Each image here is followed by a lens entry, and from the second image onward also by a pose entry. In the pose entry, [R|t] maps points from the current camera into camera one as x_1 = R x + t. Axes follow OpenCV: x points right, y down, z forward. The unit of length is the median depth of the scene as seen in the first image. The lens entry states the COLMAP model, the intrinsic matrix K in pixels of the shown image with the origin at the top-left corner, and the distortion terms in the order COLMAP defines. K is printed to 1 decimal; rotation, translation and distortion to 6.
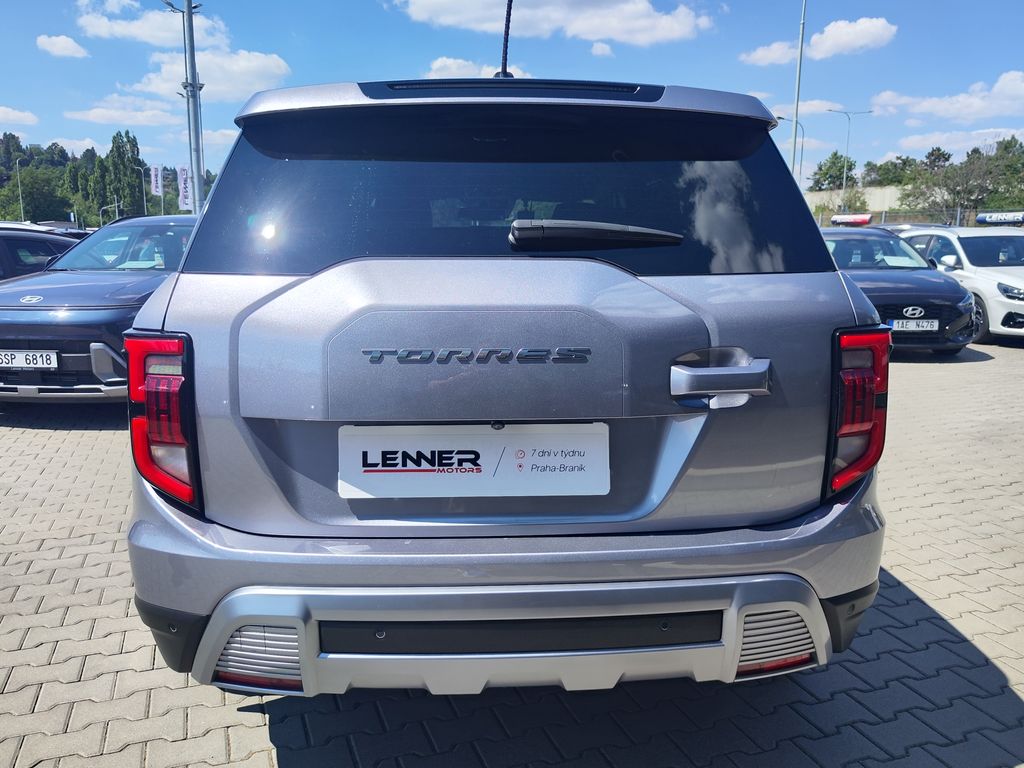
lens RADIAL K [[921.3, 0, 512.0], [0, 921.3, 384.0], [0, 0, 1]] dist [0.004194, 0.000028]
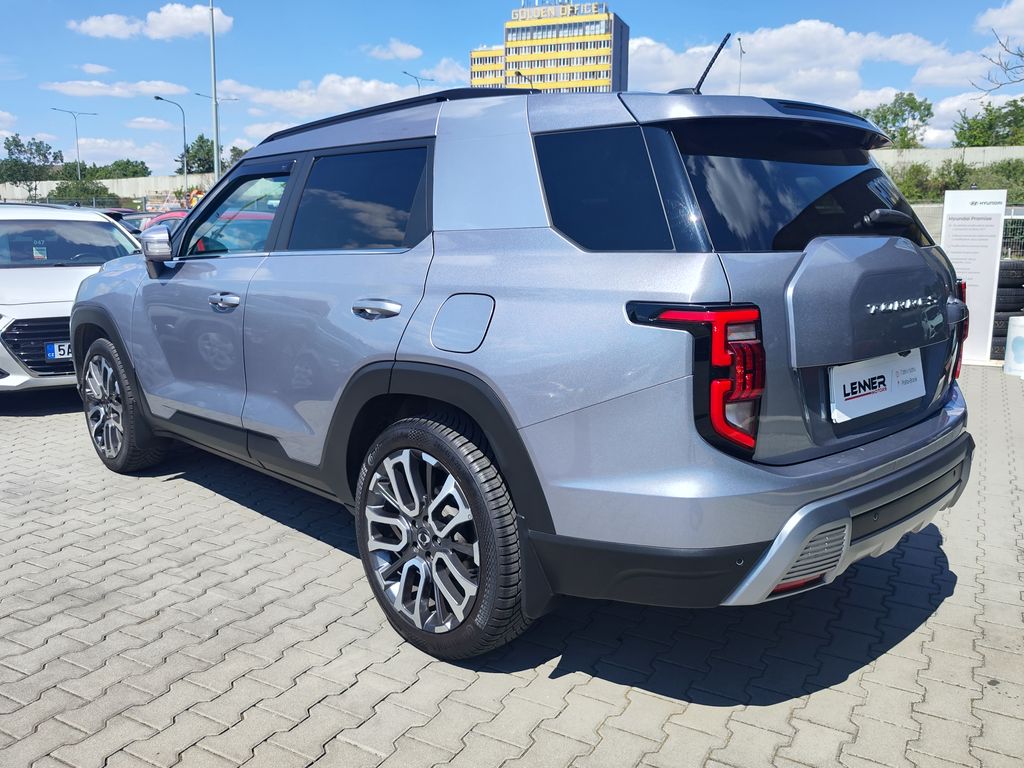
lens RADIAL K [[921.3, 0, 512.0], [0, 921.3, 384.0], [0, 0, 1]] dist [0.004194, 0.000028]
pose [[0.730836, -0.114645, 0.672856, -0.111482], [0.102153, 0.993062, 0.058247, -0.004241], [-0.674866, 0.026166, 0.737477, 0.028289]]
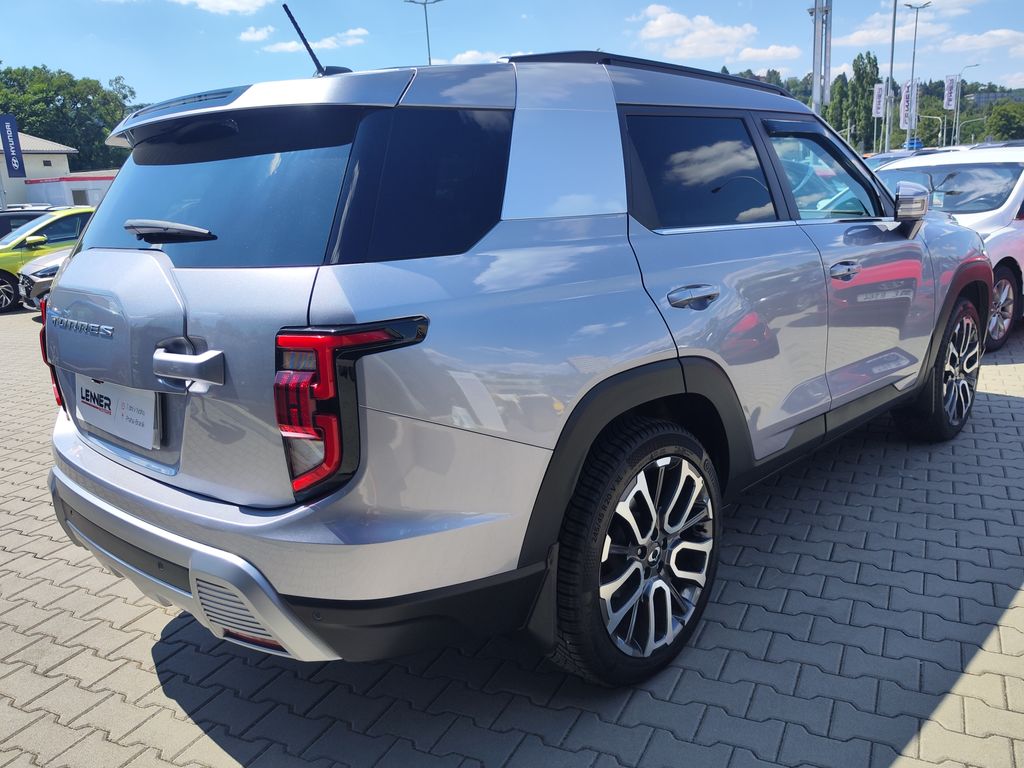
lens RADIAL K [[882.0, 0, 512.0], [0, 882.0, 384.0], [0, 0, 1]] dist [0.053678, -0.000283]
pose [[0.671884, 0.129367, -0.729270, 0.101761], [-0.060181, 0.990908, 0.120335, -0.010818], [0.738207, -0.036963, 0.673561, 0.045772]]
